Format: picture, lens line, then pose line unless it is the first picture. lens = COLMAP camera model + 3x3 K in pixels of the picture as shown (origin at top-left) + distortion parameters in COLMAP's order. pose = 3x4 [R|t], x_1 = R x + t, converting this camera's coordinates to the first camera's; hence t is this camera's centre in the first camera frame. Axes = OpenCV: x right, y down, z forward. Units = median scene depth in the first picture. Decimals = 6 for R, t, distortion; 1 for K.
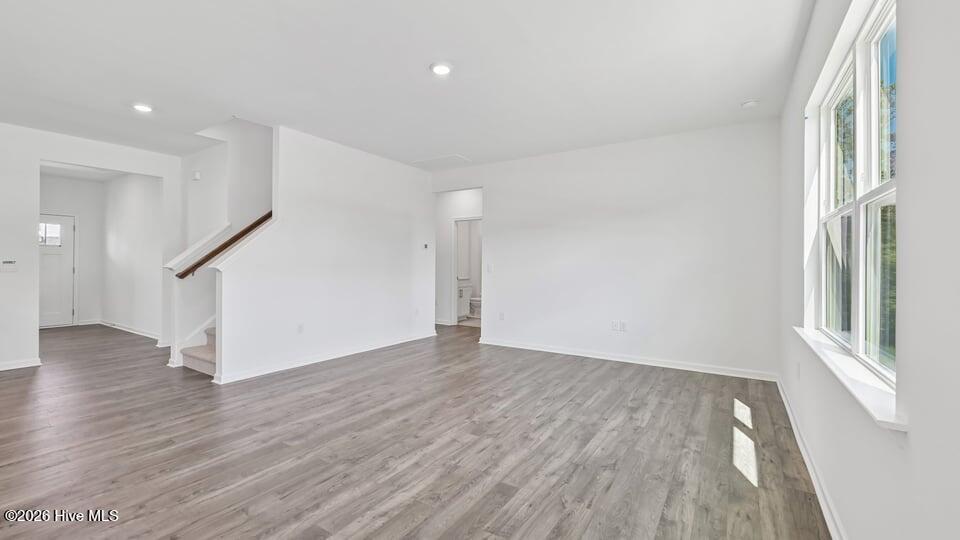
lens RADIAL K [[391.7, 0, 473.1], [0, 391.7, 262.6], [0, 0, 1]] dist [0.000103, -0.000226]
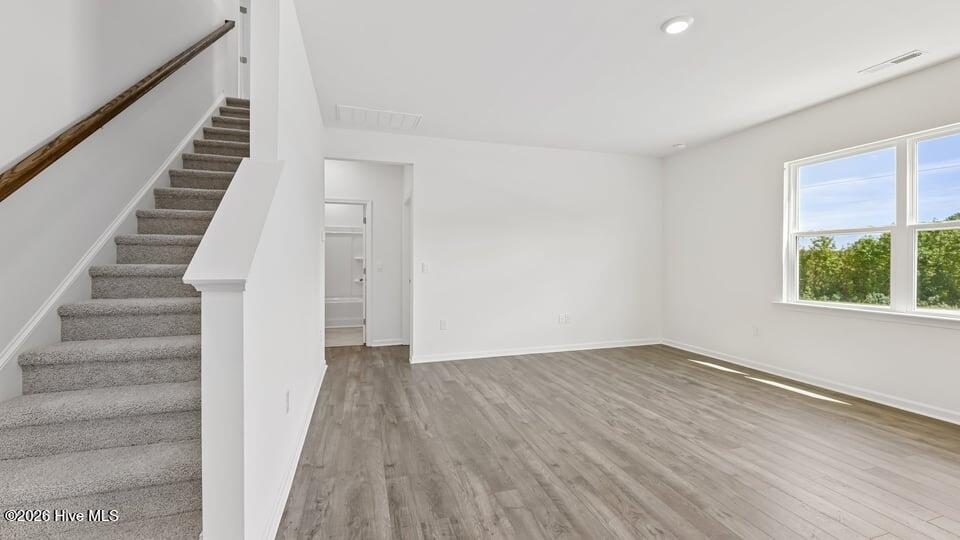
lens RADIAL K [[391.7, 0, 477.0], [0, 391.7, 263.1], [0, 0, 1]] dist [0.000103, -0.000226]
pose [[0.643636, -0.008345, 0.765287, -0.866677], [0.001221, 0.999950, 0.009877, -0.003860], [-0.765331, -0.005423, 0.643614, 0.697716]]
